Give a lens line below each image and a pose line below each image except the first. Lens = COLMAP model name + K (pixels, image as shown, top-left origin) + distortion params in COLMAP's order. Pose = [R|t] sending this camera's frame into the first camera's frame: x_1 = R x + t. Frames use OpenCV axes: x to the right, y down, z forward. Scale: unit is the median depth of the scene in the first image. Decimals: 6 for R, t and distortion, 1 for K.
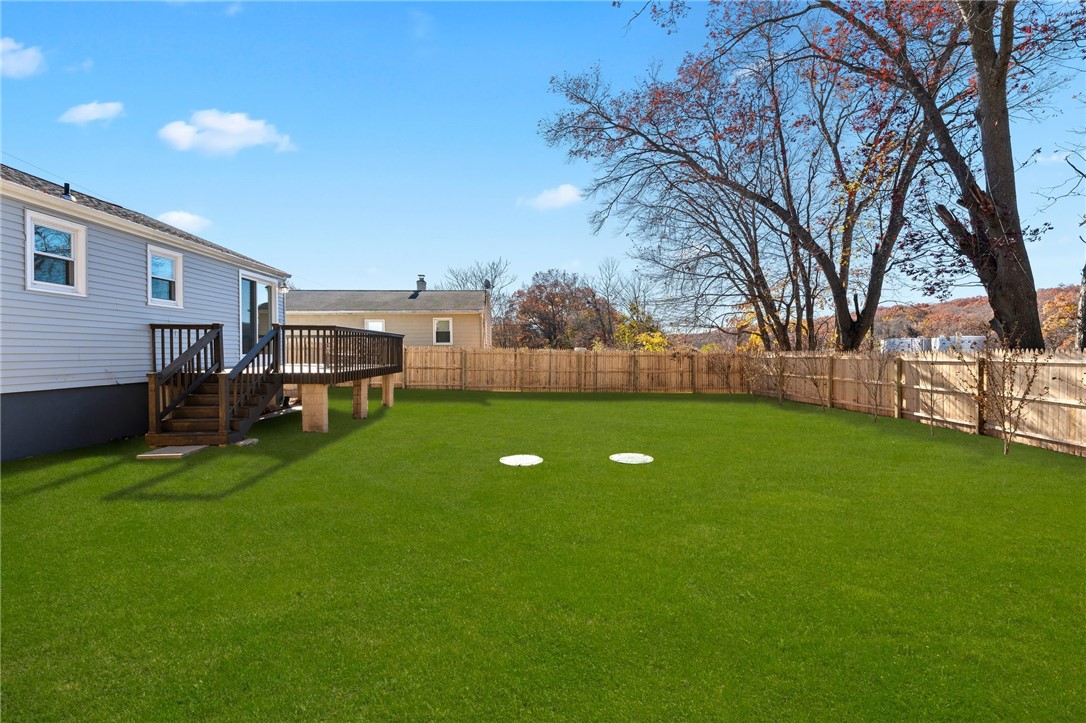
lens RADIAL K [[447.2, 0, 544.4], [0, 447.2, 349.1], [0, 0, 1]] dist [-0.000916, 0.000001]
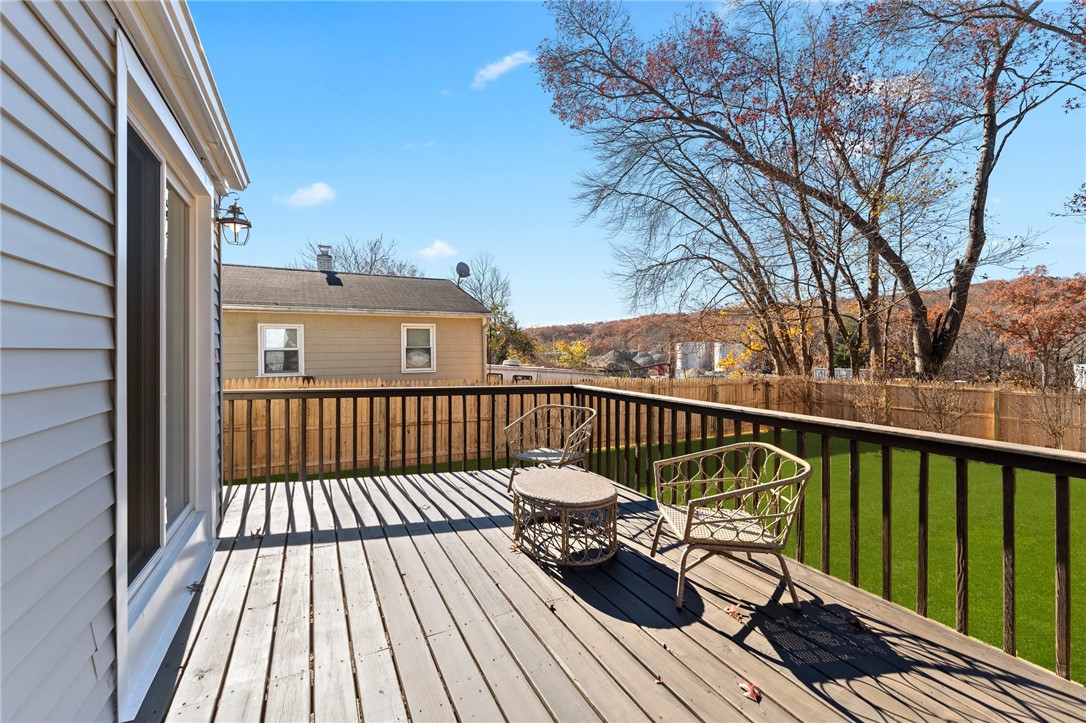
lens RADIAL K [[447.2, 0, 544.4], [0, 447.2, 349.1], [0, 0, 1]] dist [-0.000916, 0.000001]
pose [[0.902042, 0.002586, 0.431640, -0.357762], [-0.005527, 0.999969, 0.005561, -0.046146], [-0.431612, -0.007402, 0.902029, 0.462820]]
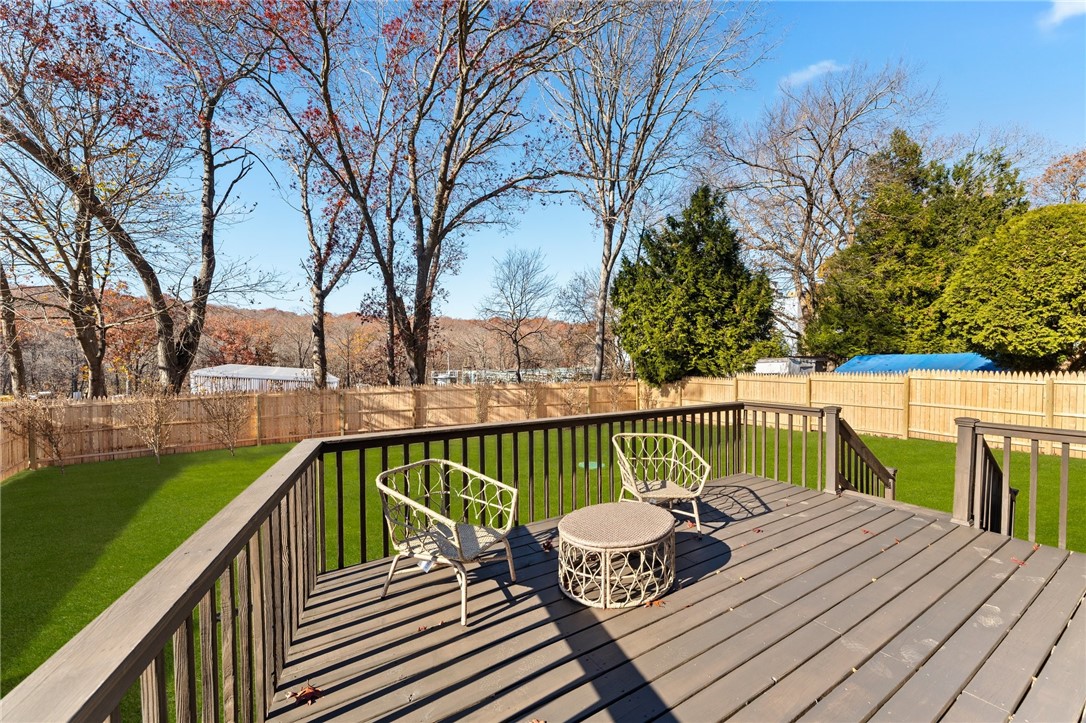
lens RADIAL K [[433.2, 0, 545.4], [0, 433.2, 362.2], [0, 0, 1]] dist [0.004606, 0.000522]
pose [[-0.506938, -0.008080, 0.861945, -0.397927], [-0.005627, 0.999966, 0.006065, -0.051707], [-0.861964, -0.001776, -0.506966, 0.703315]]
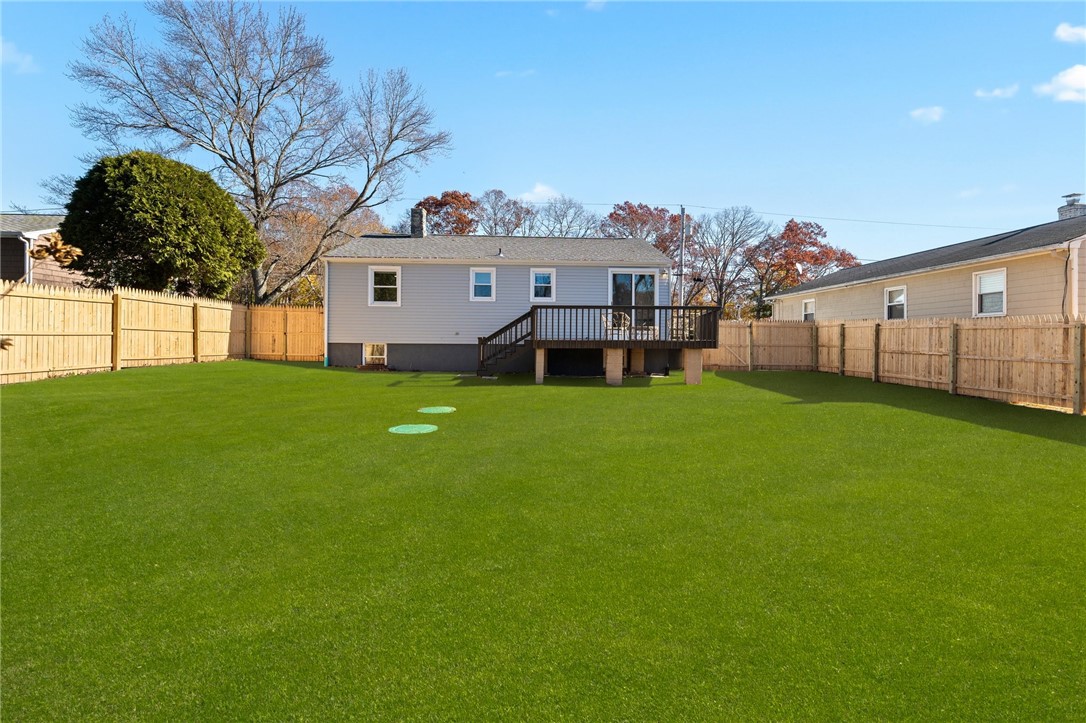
lens RADIAL K [[456.1, 0, 552.8], [0, 456.1, 344.9], [0, 0, 1]] dist [0.000430, 0.000105]
pose [[-0.033986, 0.010174, -0.999371, 0.426207], [-0.001940, 0.999946, 0.010246, 0.025337], [0.999420, 0.002287, -0.033965, 0.503190]]
